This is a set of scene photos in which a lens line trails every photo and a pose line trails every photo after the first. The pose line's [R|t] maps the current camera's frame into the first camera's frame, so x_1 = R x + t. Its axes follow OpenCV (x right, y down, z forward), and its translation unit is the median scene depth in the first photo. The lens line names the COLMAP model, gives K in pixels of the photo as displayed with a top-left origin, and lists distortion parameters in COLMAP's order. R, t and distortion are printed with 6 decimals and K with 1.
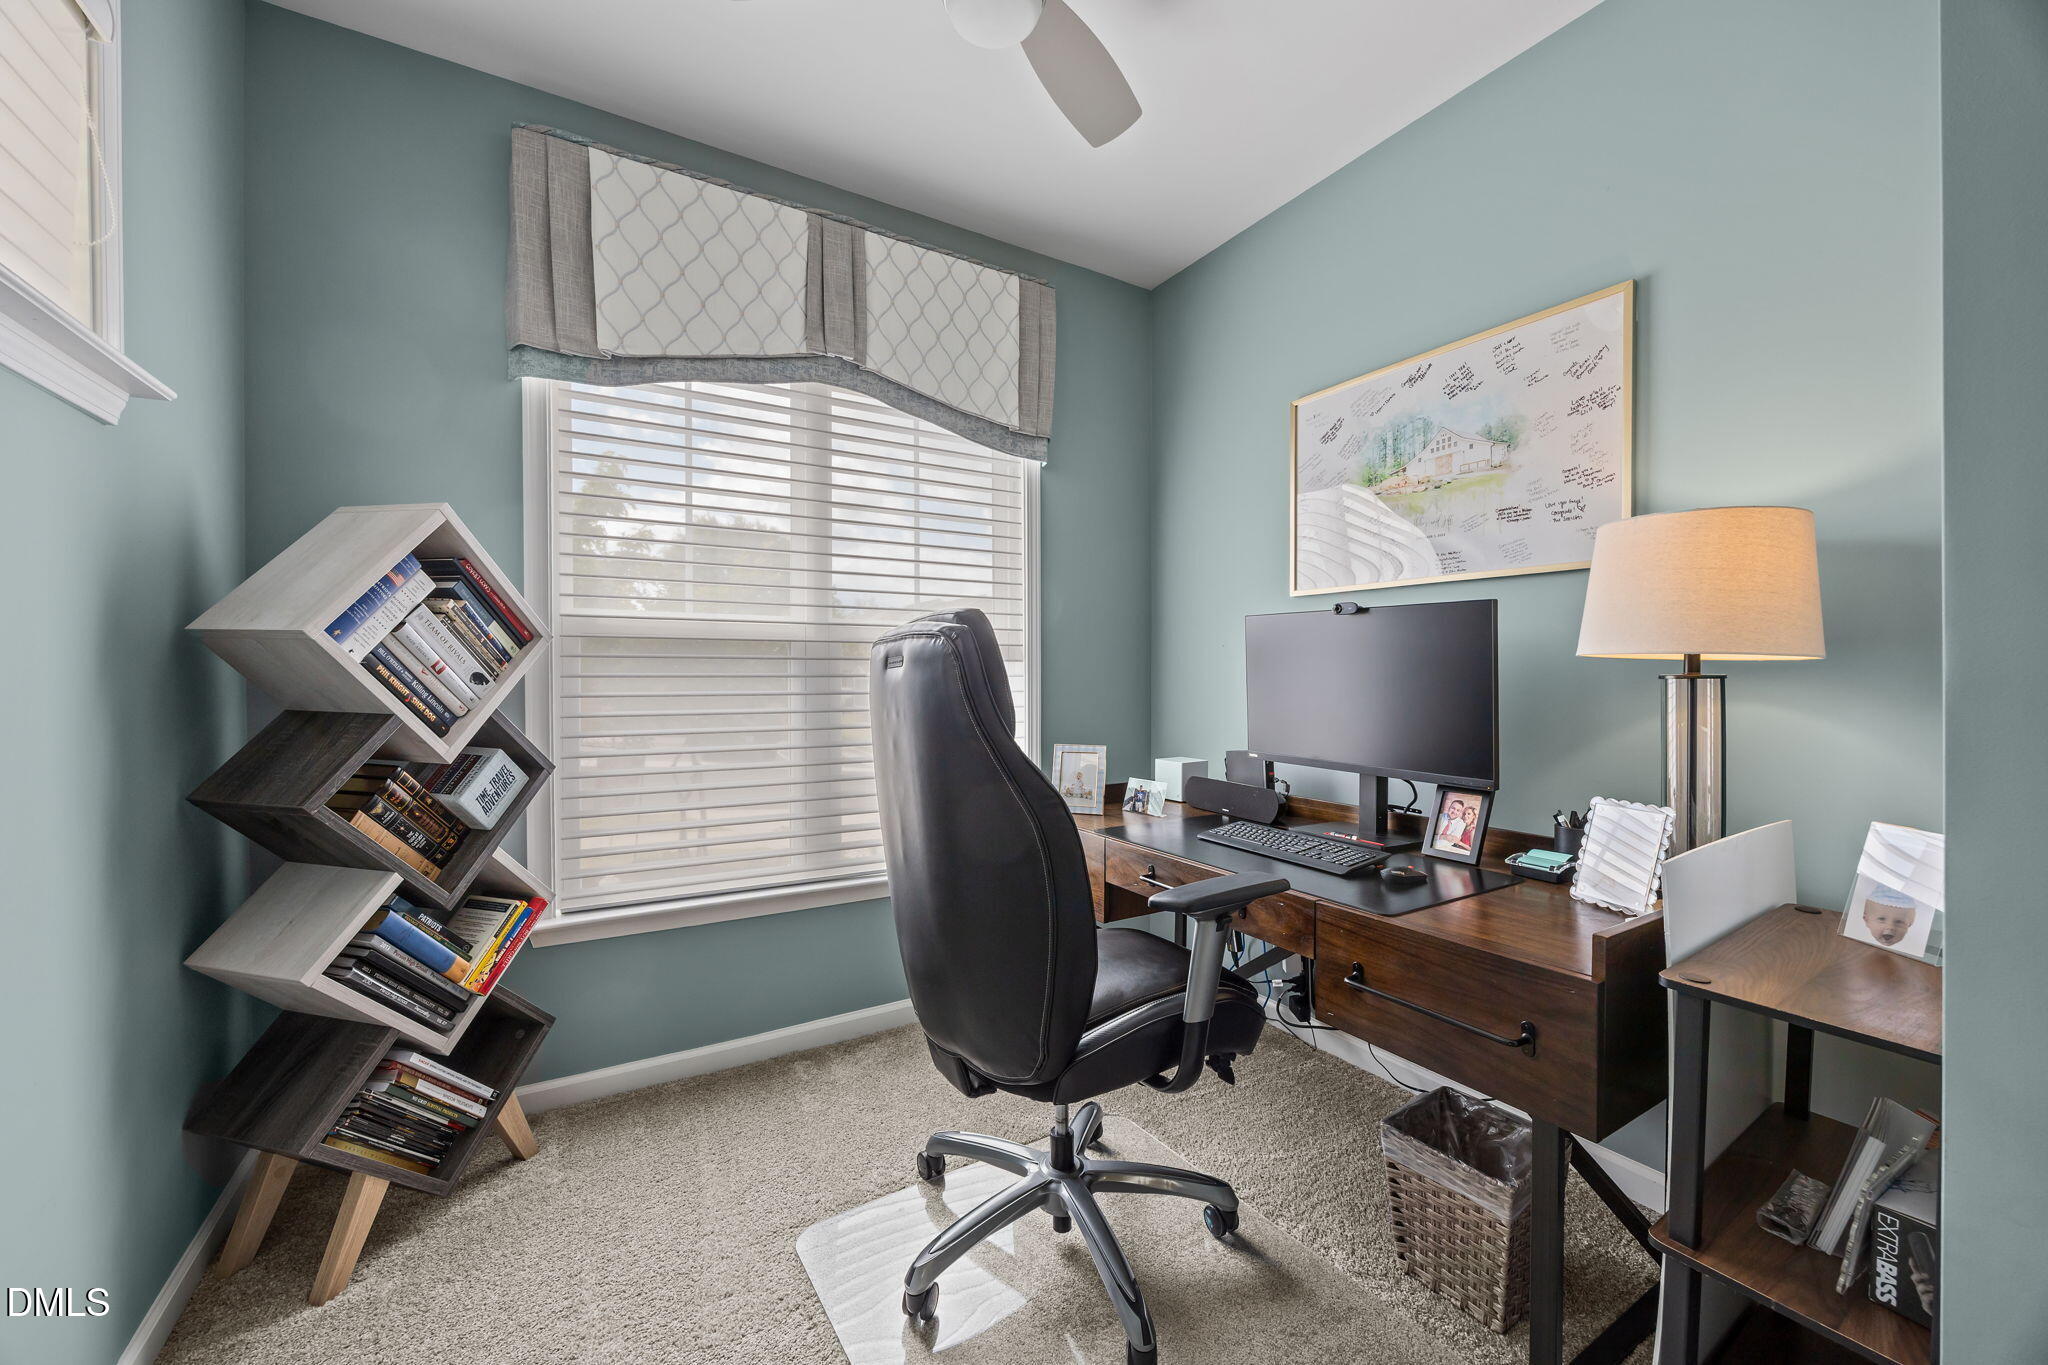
lens RADIAL K [[779.7, 0, 1012.6], [0, 779.7, 681.5], [0, 0, 1]] dist [-0.001547, 0.000101]
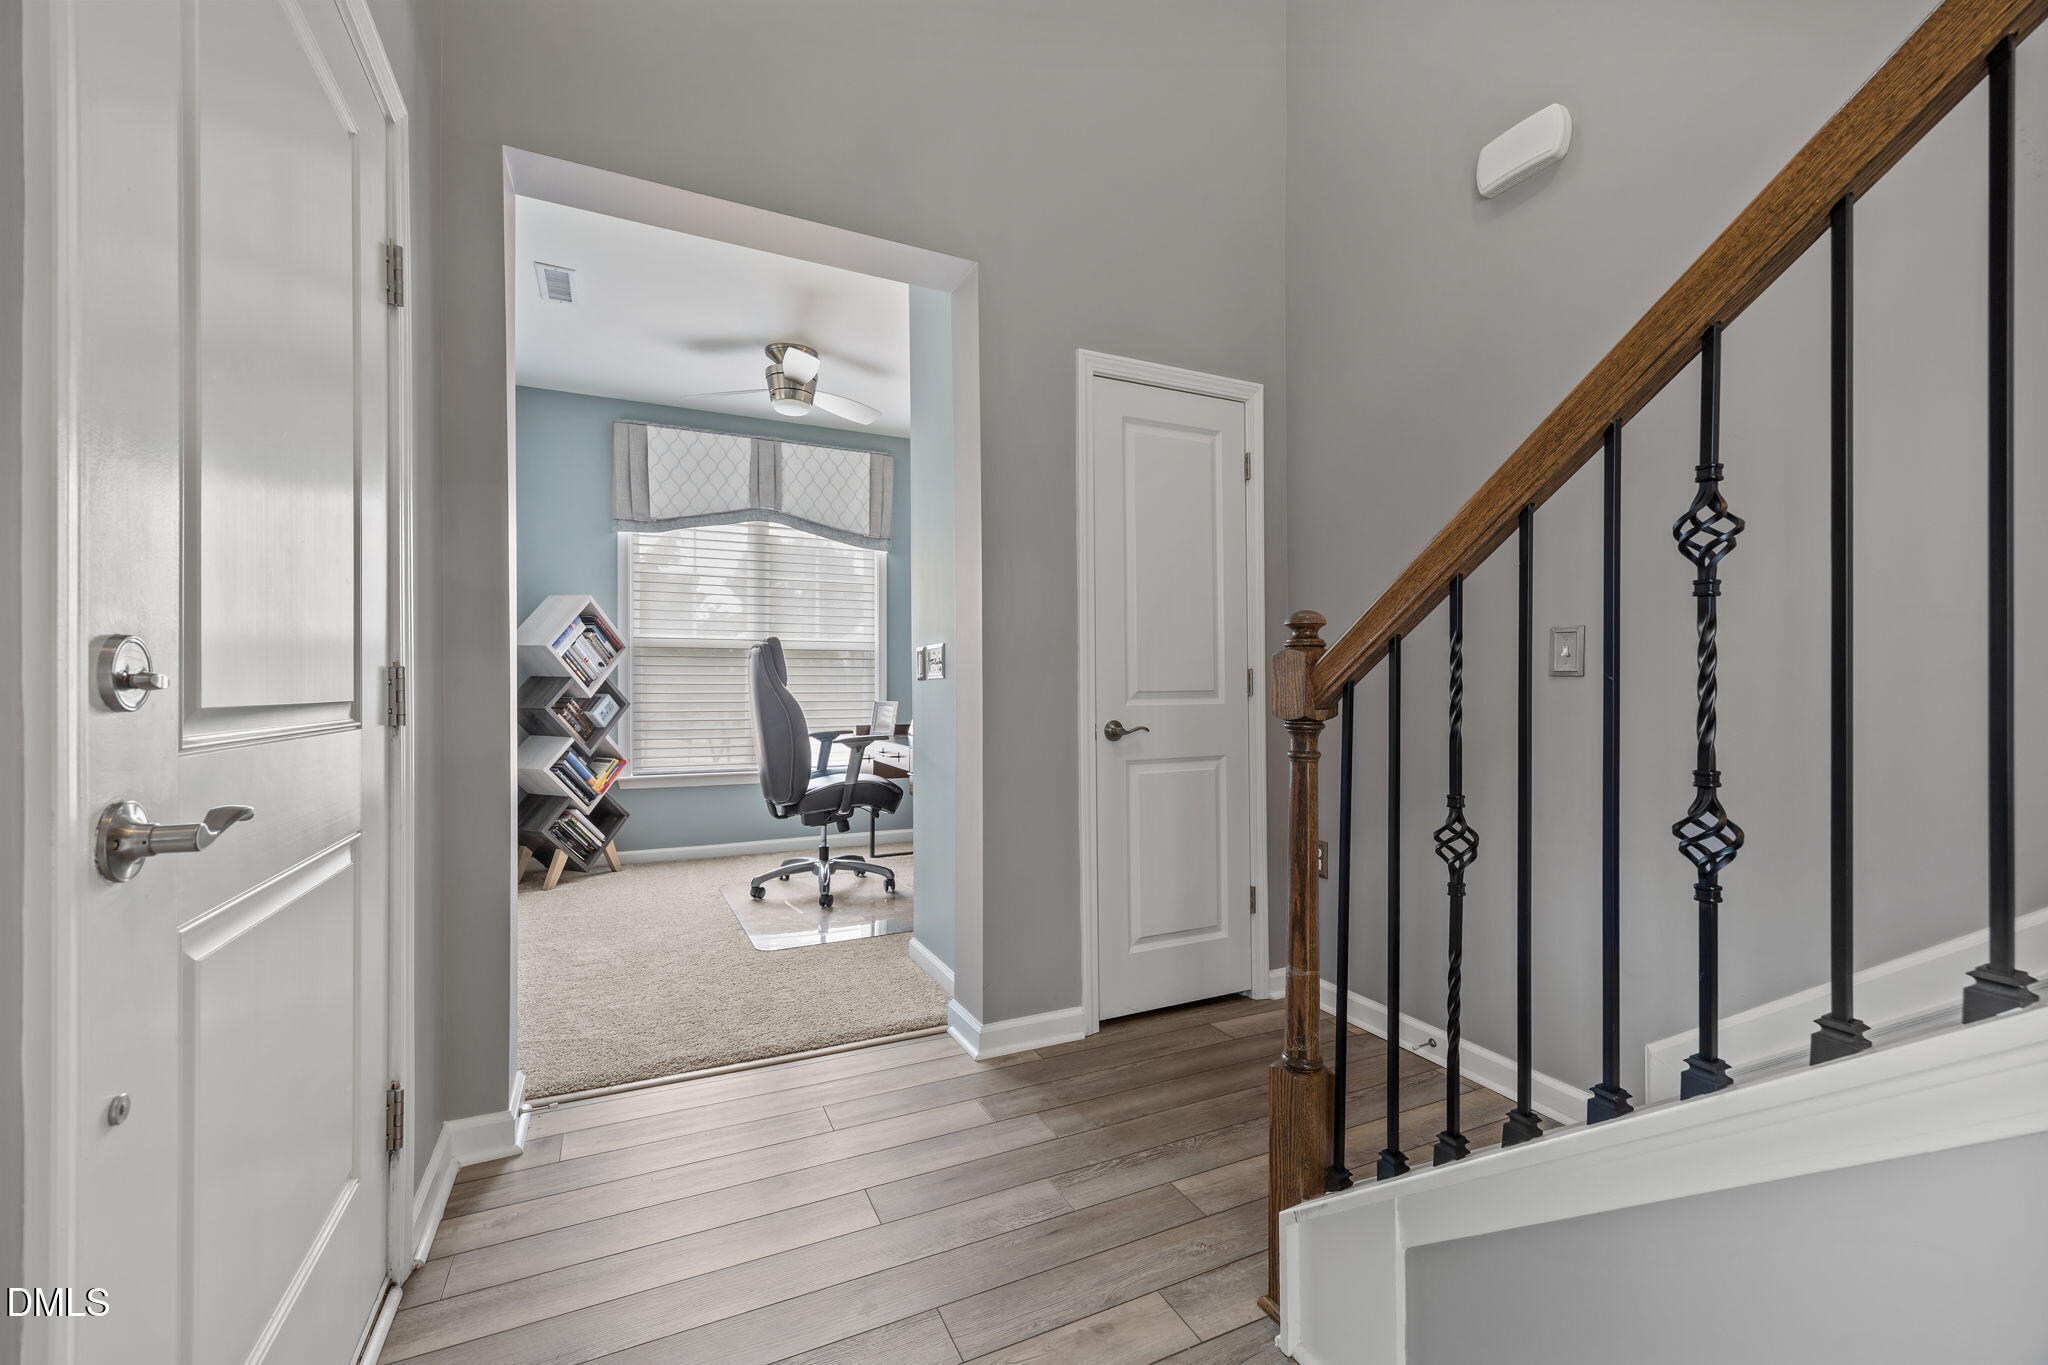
lens RADIAL K [[817.7, 0, 1010.9], [0, 817.7, 682.7], [0, 0, 1]] dist [0.002510, 0.000148]
pose [[0.994985, -0.002753, -0.099986, 0.824467], [0.000894, 0.999826, -0.018636, 0.098684], [0.100020, 0.018453, 0.994814, -1.379249]]
